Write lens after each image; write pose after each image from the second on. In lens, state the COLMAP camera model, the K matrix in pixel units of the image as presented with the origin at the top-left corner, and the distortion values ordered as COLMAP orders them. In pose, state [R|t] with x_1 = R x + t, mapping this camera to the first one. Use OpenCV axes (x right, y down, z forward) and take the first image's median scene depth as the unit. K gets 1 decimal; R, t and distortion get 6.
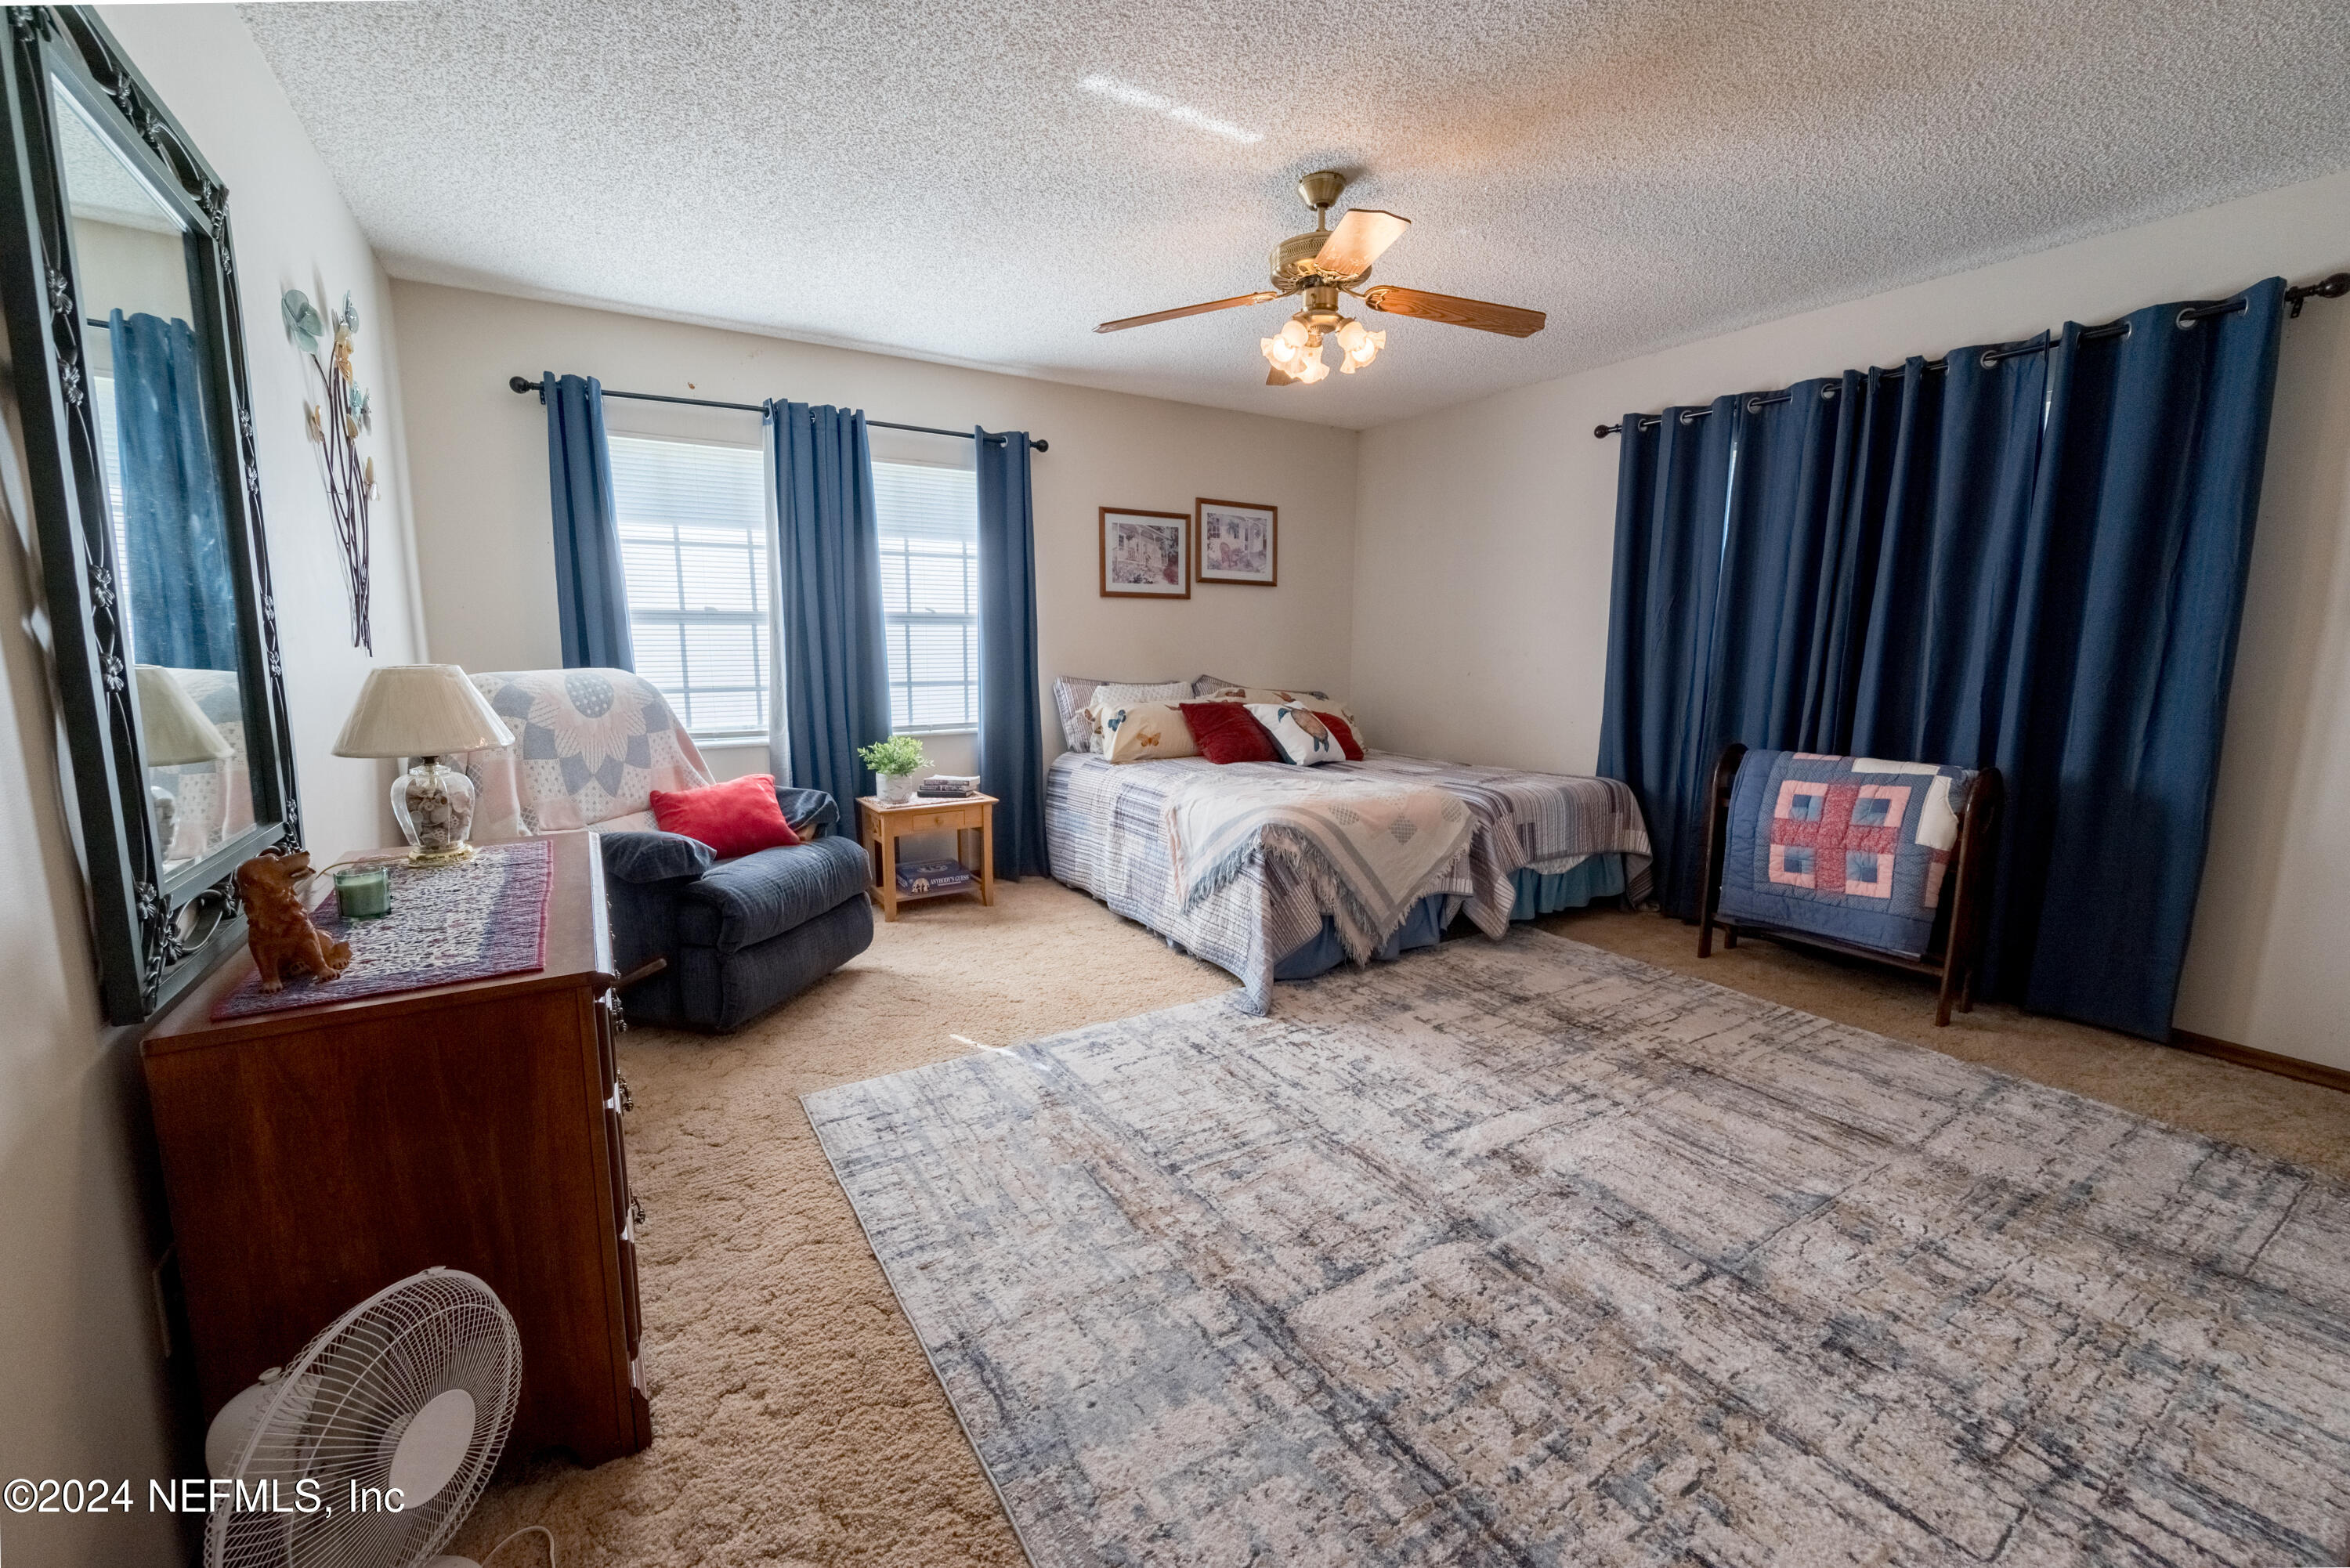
lens RADIAL K [[948.1, 0, 1168.1], [0, 948.1, 788.2], [0, 0, 1]] dist [0.000879, 0.000072]
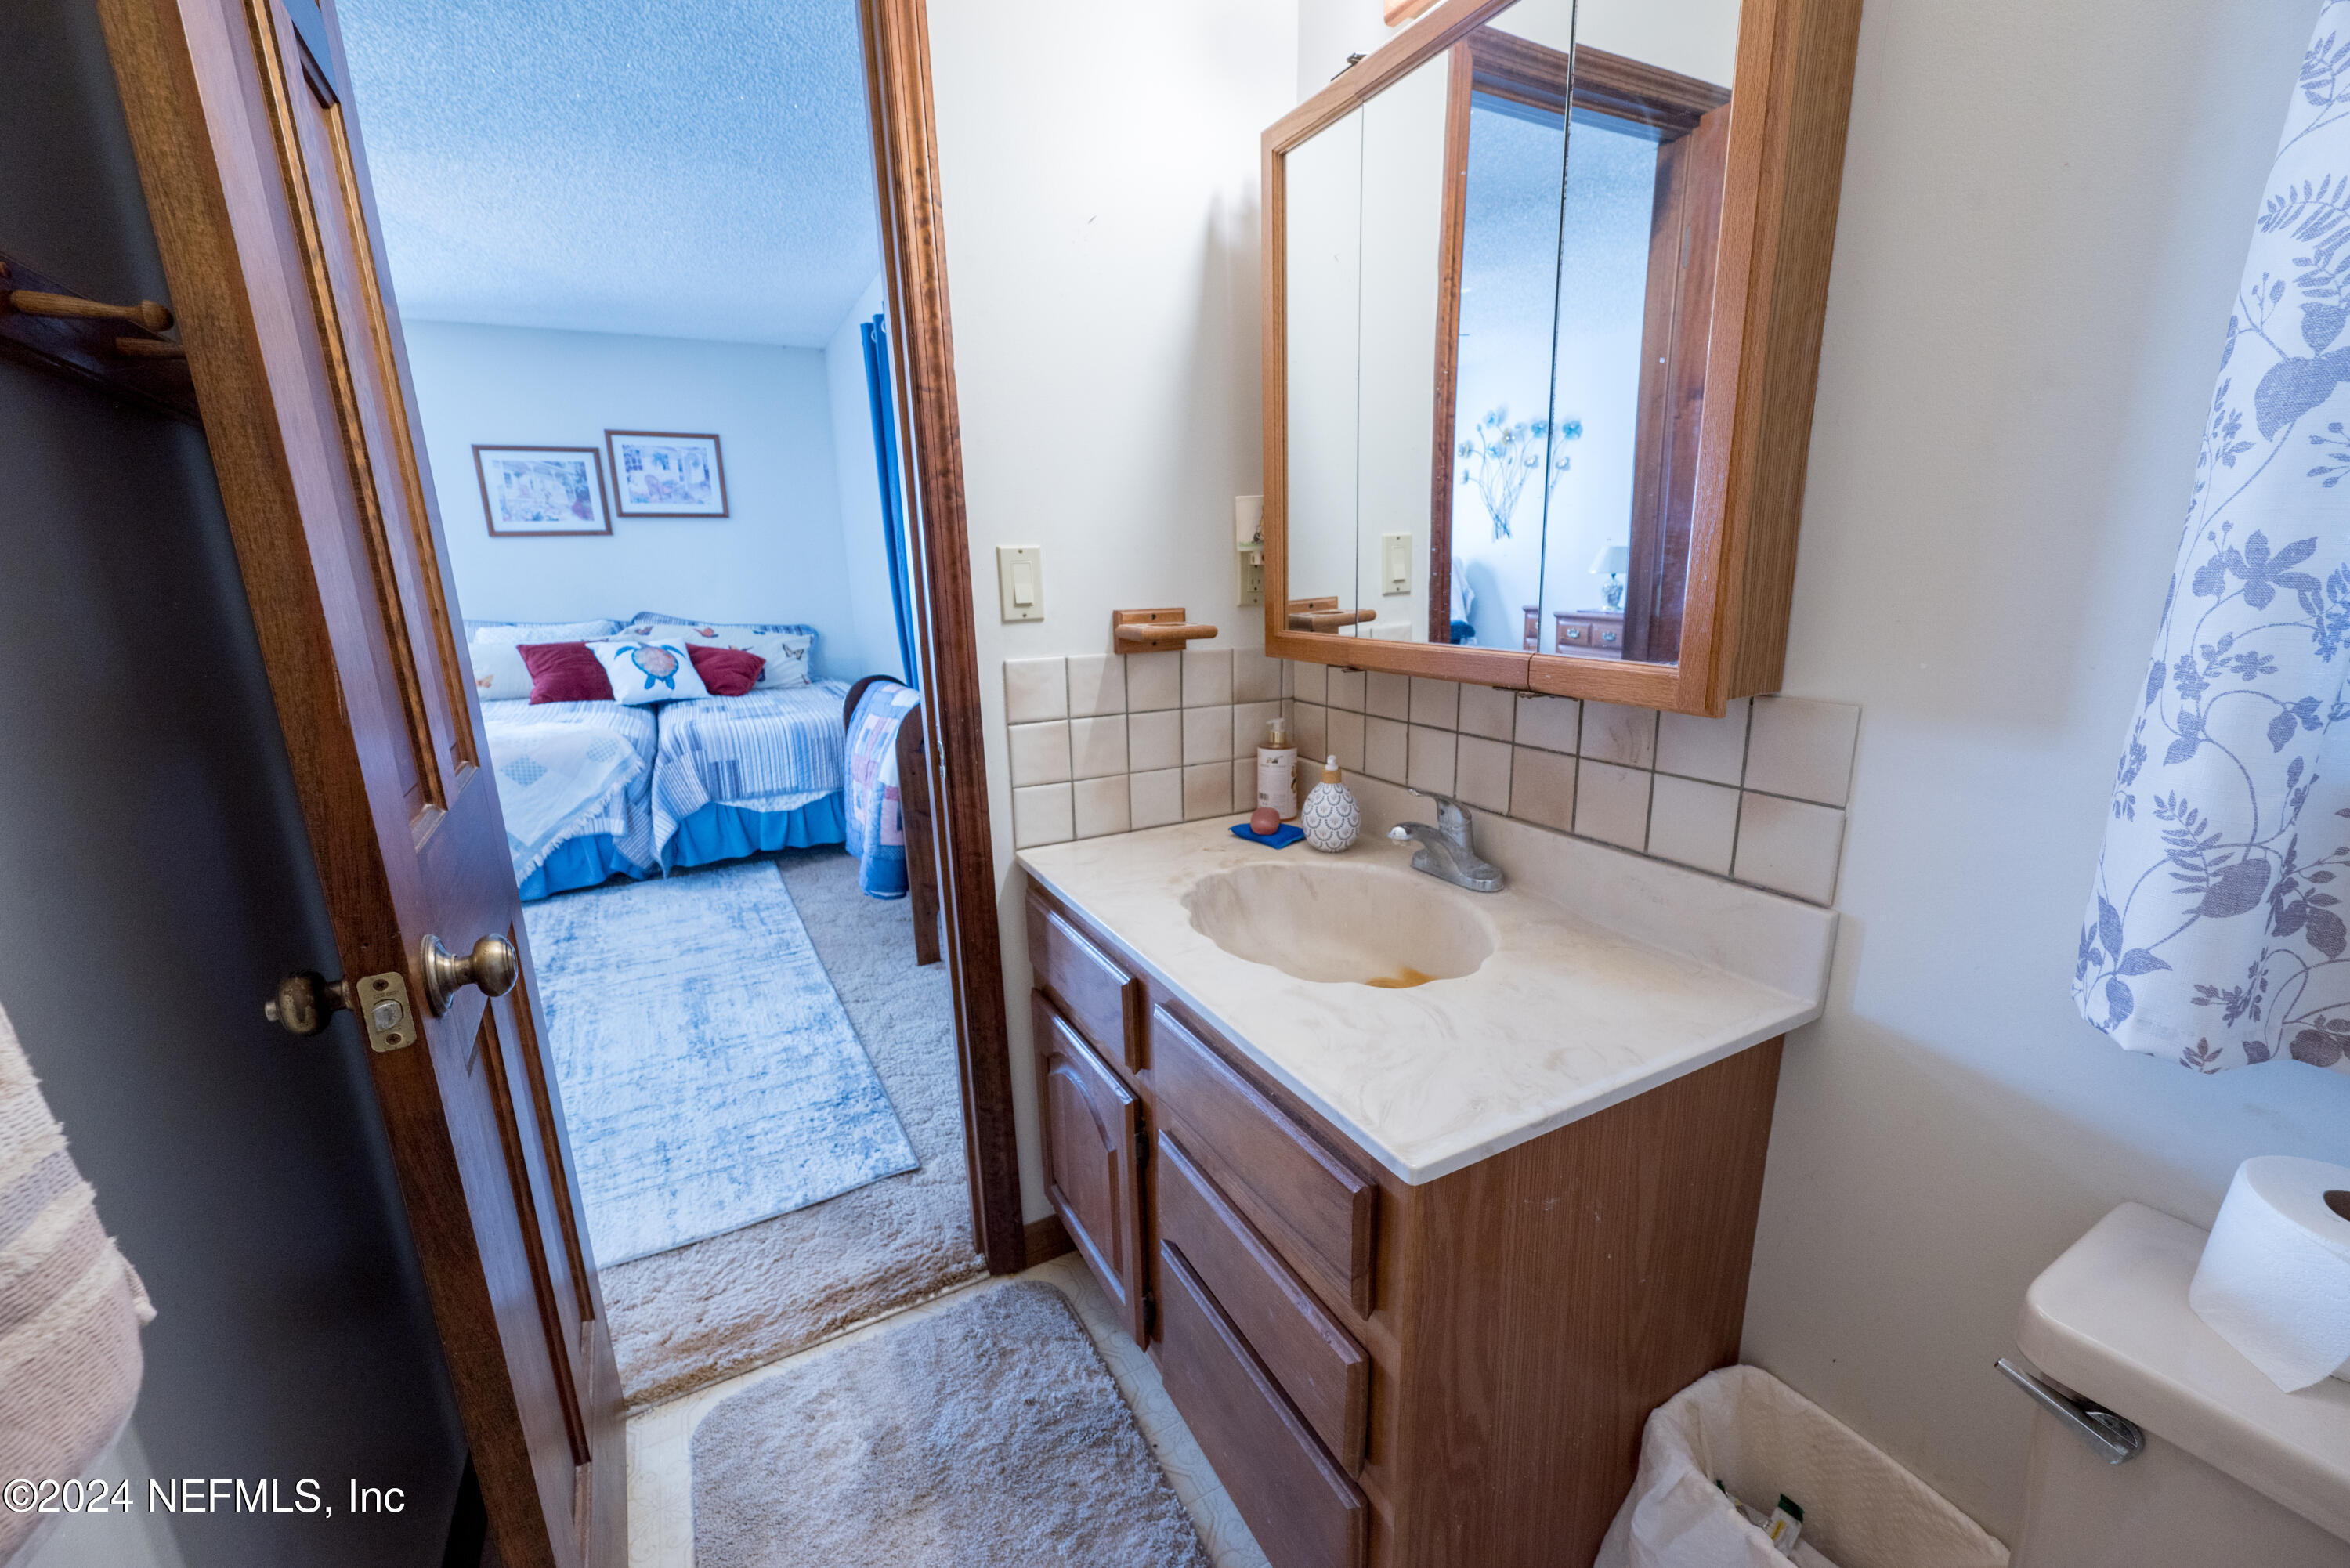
lens RADIAL K [[948.1, 0, 1175.8], [0, 948.1, 787.0], [0, 0, 1]] dist [0.000879, 0.000072]
pose [[0.997535, -0.016986, -0.068090, 0.739401], [0.022397, 0.996583, 0.079506, -0.003181], [0.066507, -0.080835, 0.994506, 0.037238]]
